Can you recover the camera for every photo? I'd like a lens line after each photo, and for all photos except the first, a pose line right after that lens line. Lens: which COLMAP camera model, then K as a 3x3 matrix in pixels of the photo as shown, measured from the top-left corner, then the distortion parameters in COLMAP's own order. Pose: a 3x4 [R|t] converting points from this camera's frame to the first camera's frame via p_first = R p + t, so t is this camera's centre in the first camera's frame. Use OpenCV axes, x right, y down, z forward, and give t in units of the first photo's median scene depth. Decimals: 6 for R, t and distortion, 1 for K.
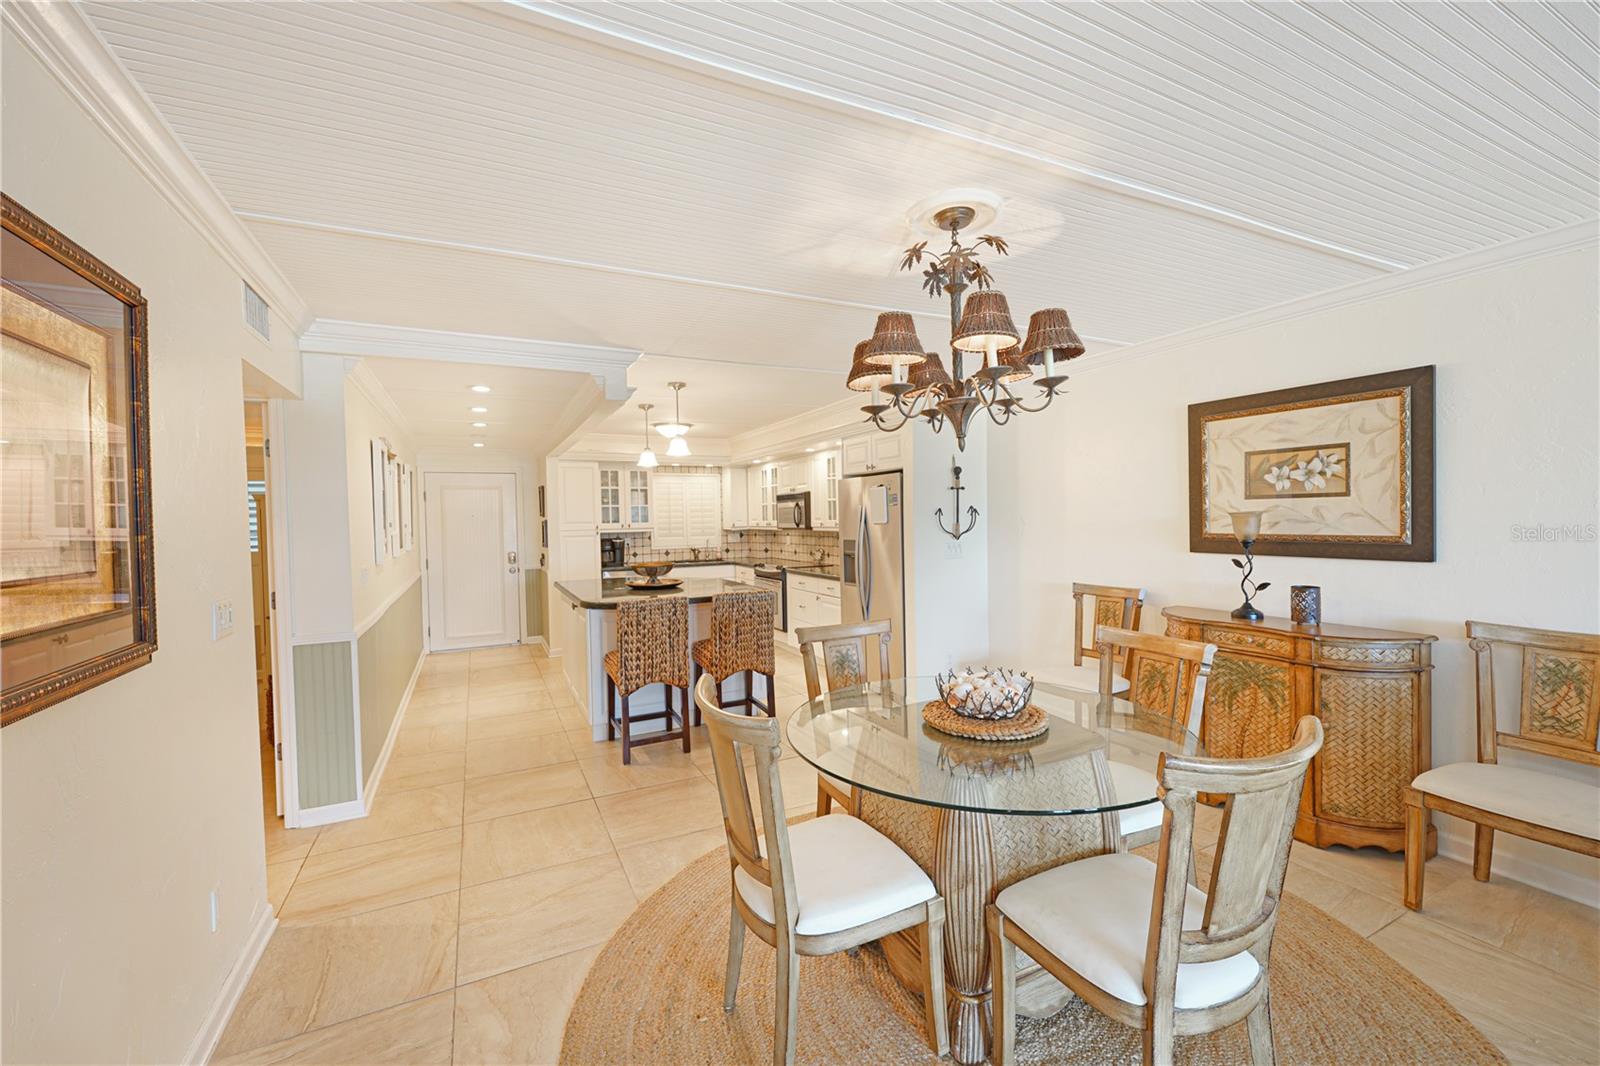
lens RADIAL K [[652.5, 0, 794.2], [0, 652.5, 532.7], [0, 0, 1]] dist [0.002023, -0.000160]
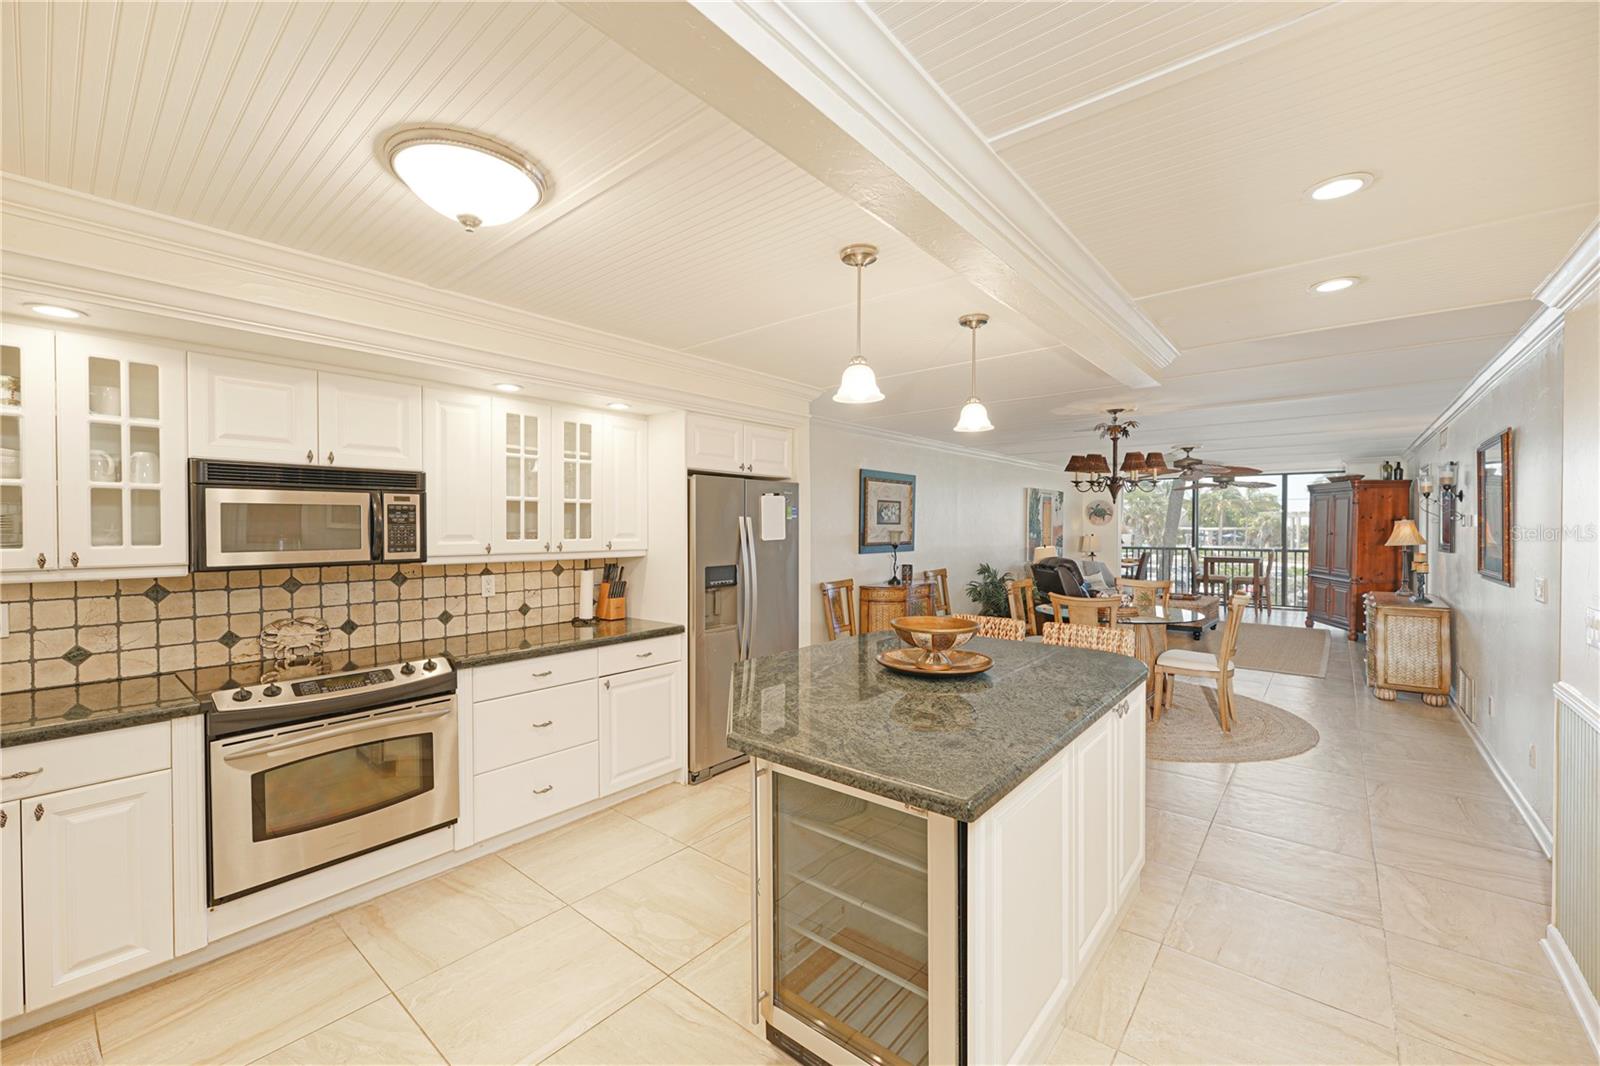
lens RADIAL K [[652.5, 0, 799.0], [0, 652.5, 535.4], [0, 0, 1]] dist [0.002023, -0.000160]
pose [[-0.414853, 0.007201, 0.909860, -0.423441], [0.031013, 0.999500, 0.006230, -0.016115], [-0.909360, 0.030802, -0.414868, 0.880440]]
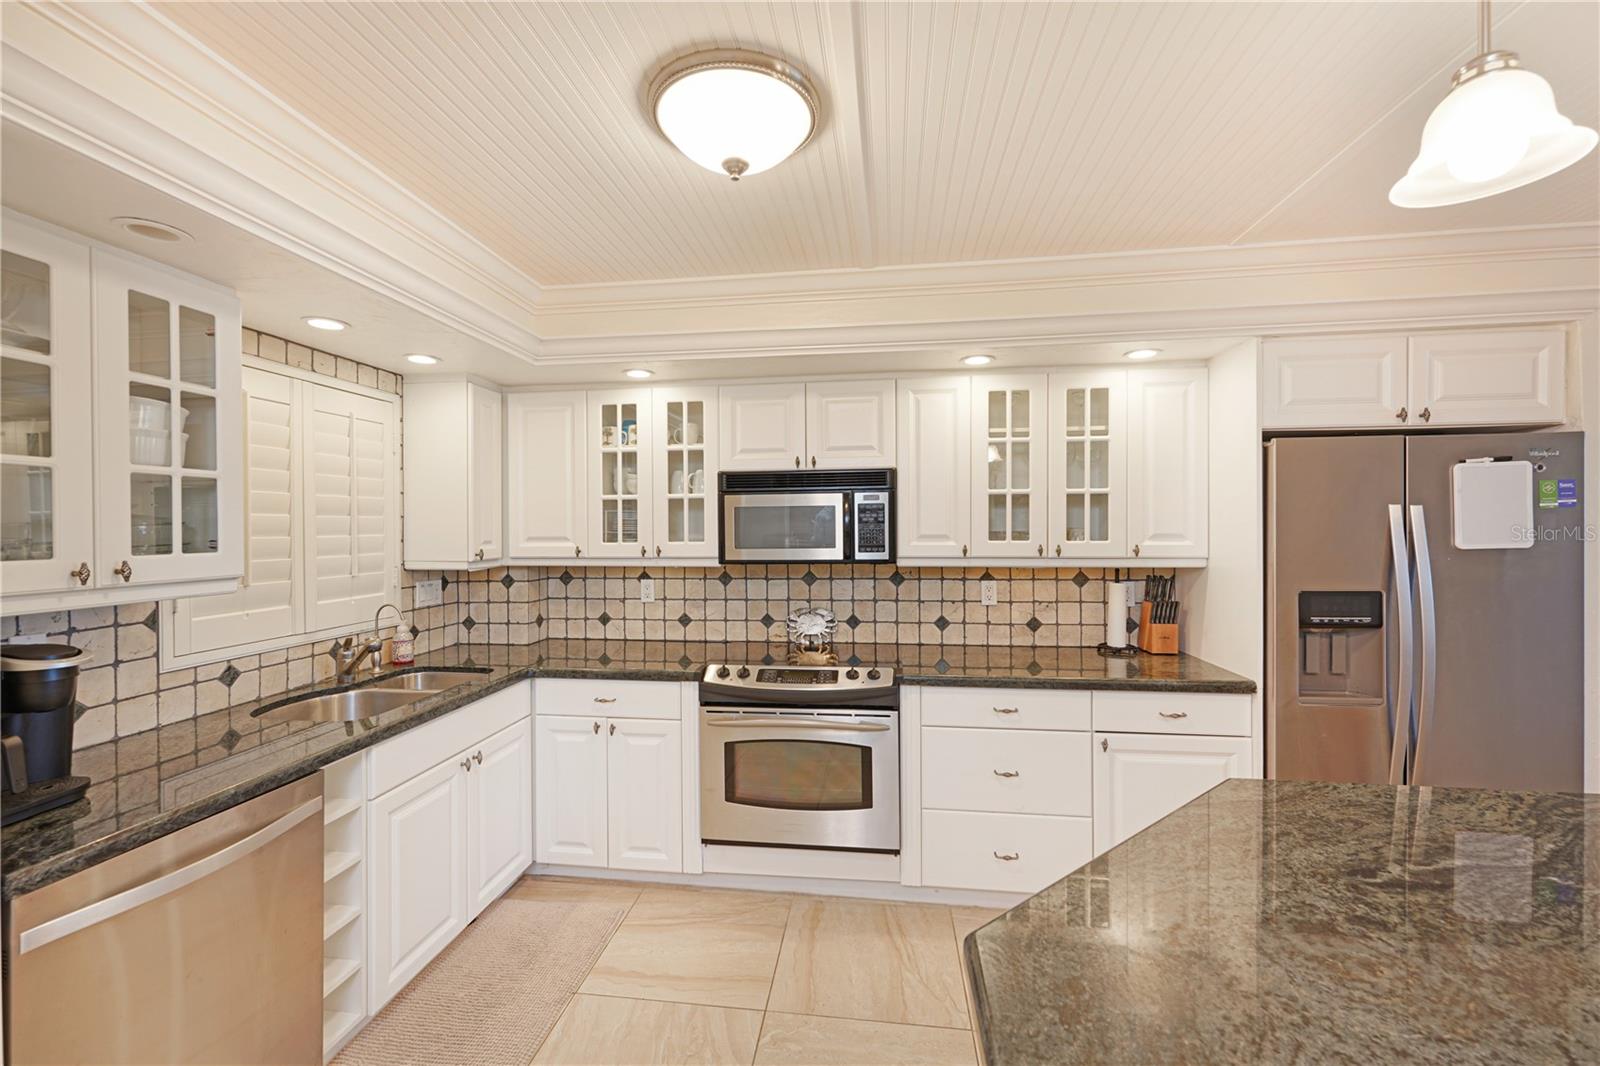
lens RADIAL K [[652.5, 0, 791.7], [0, 652.5, 528.7], [0, 0, 1]] dist [0.002023, -0.000160]
pose [[0.555080, 0.012062, 0.831710, -0.317219], [0.016378, 0.999543, -0.025427, -0.015796], [-0.831636, 0.027735, 0.554628, 0.767049]]
